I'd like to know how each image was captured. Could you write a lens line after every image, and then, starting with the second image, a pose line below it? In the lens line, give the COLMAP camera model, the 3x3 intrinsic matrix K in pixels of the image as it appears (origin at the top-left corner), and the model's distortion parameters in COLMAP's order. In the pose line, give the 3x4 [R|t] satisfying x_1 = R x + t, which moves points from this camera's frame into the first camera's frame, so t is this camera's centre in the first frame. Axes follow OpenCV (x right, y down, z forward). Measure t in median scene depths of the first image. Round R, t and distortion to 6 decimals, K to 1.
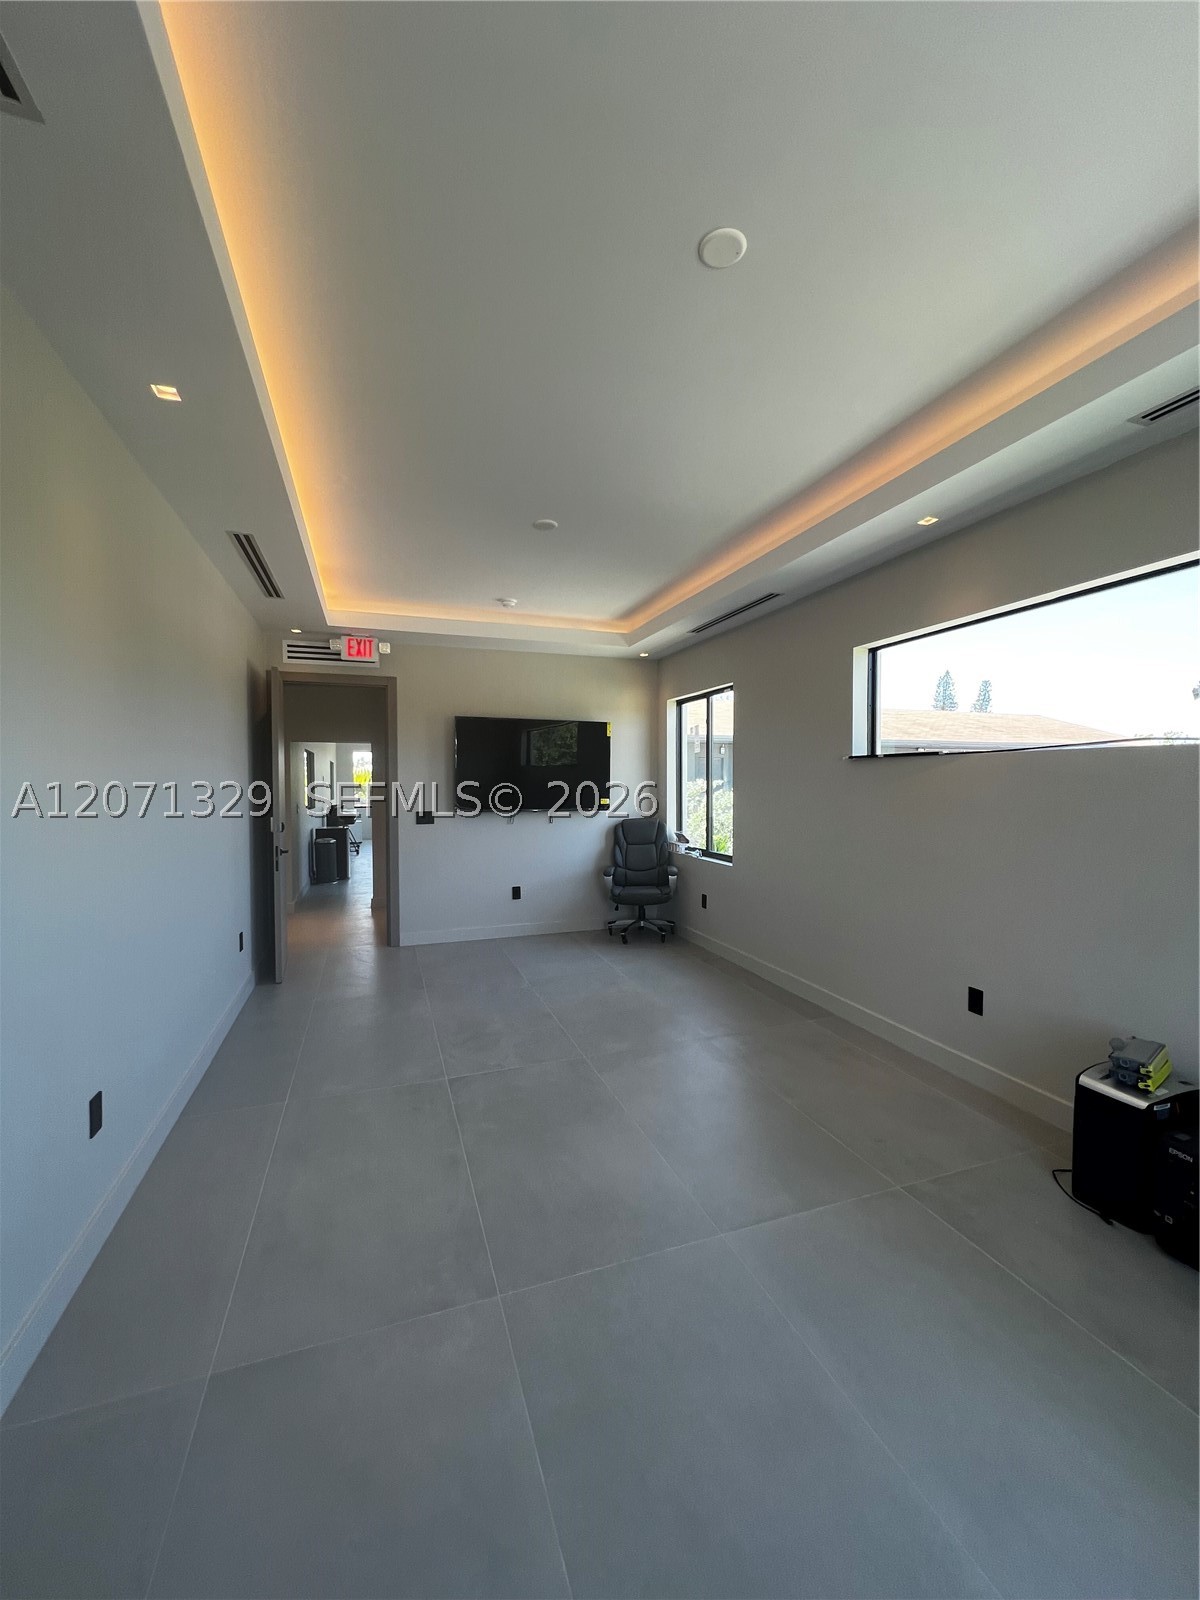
lens RADIAL K [[649.6, 0, 602.0], [0, 649.6, 798.2], [0, 0, 1]] dist [0.008386, -0.000129]
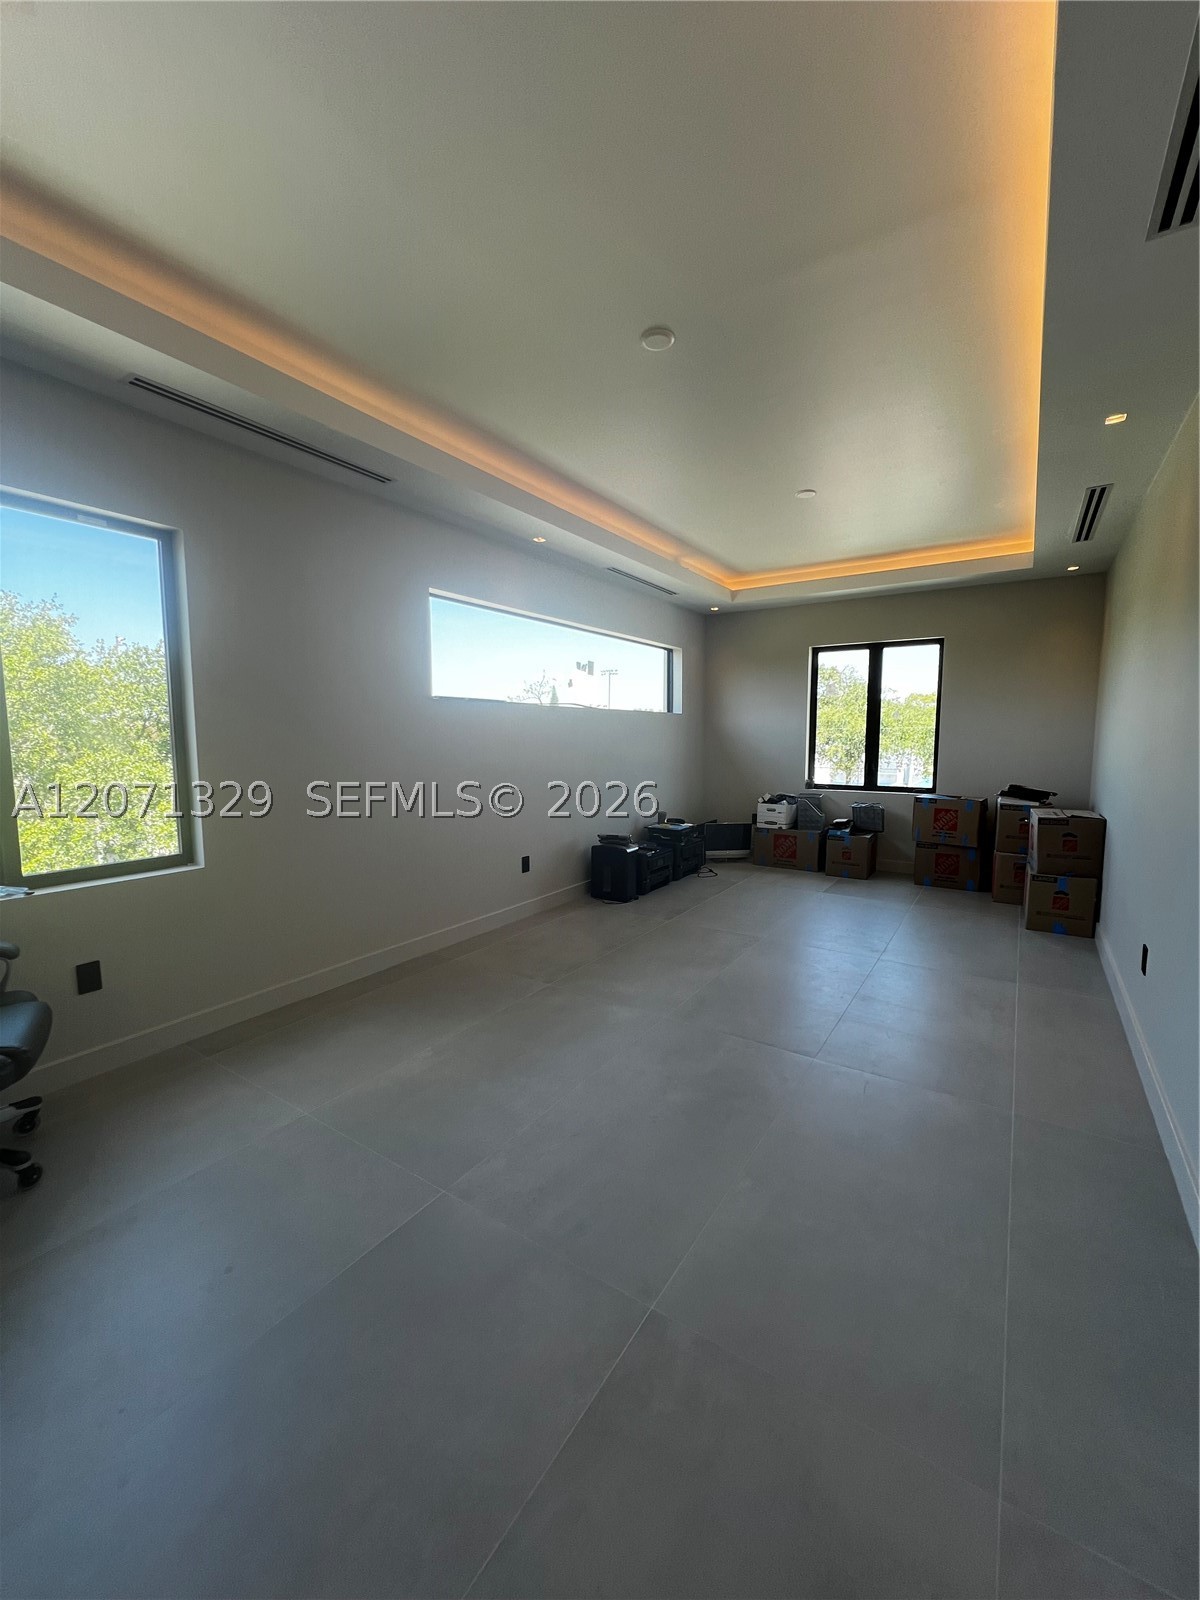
lens RADIAL K [[649.6, 0, 595.3], [0, 649.6, 799.9], [0, 0, 1]] dist [0.008386, -0.000129]
pose [[-0.601662, -0.077748, 0.794958, -0.612730], [0.024348, 0.993004, 0.115545, -0.014568], [-0.798380, 0.088875, -0.595560, 1.456899]]
